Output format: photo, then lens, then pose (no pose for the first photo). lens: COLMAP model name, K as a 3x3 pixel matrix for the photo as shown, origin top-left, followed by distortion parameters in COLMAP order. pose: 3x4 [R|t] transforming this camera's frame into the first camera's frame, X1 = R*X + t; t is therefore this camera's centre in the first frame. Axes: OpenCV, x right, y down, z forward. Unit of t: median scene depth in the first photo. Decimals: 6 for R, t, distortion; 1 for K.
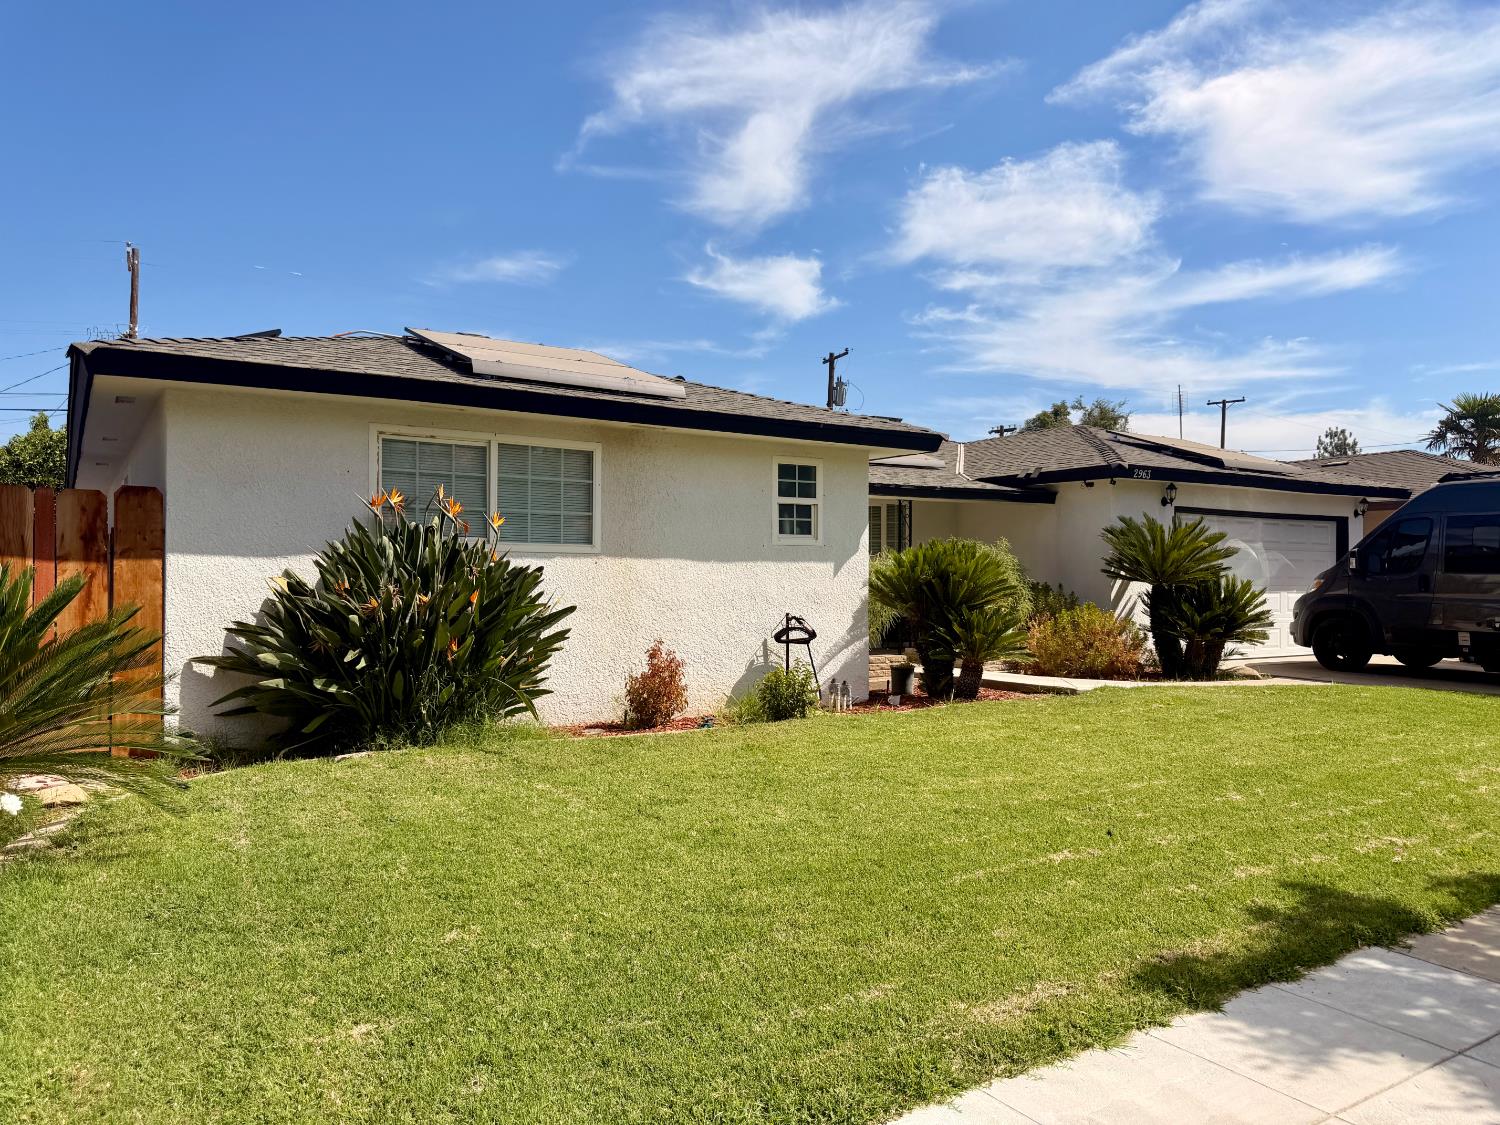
lens RADIAL K [[1079.9, 0, 750.0], [0, 1079.9, 562.5], [0, 0, 1]] dist [0.049185, -0.049924]
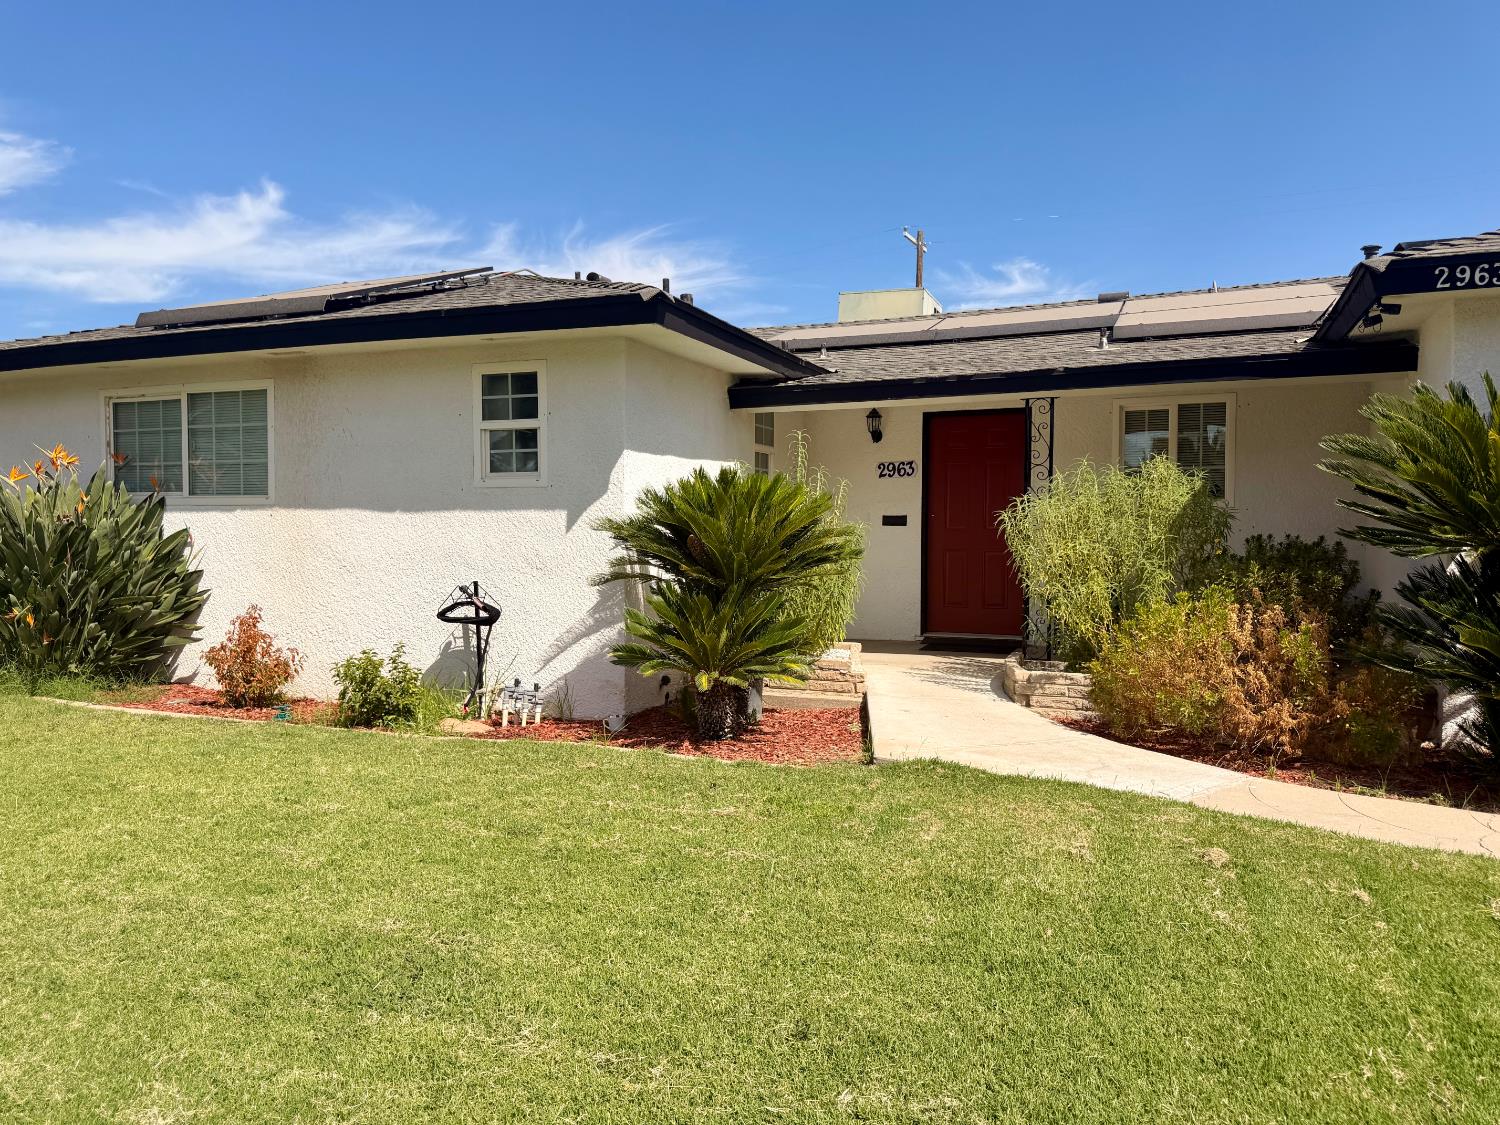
lens RADIAL K [[1078.7, 0, 750.0], [0, 1078.7, 562.5], [0, 0, 1]] dist [0.052594, -0.056102]
pose [[0.566958, 0.020344, -0.823496, 0.732518], [0.010745, 0.999427, 0.032088, 0.012860], [0.823677, -0.027041, 0.566414, 0.737720]]
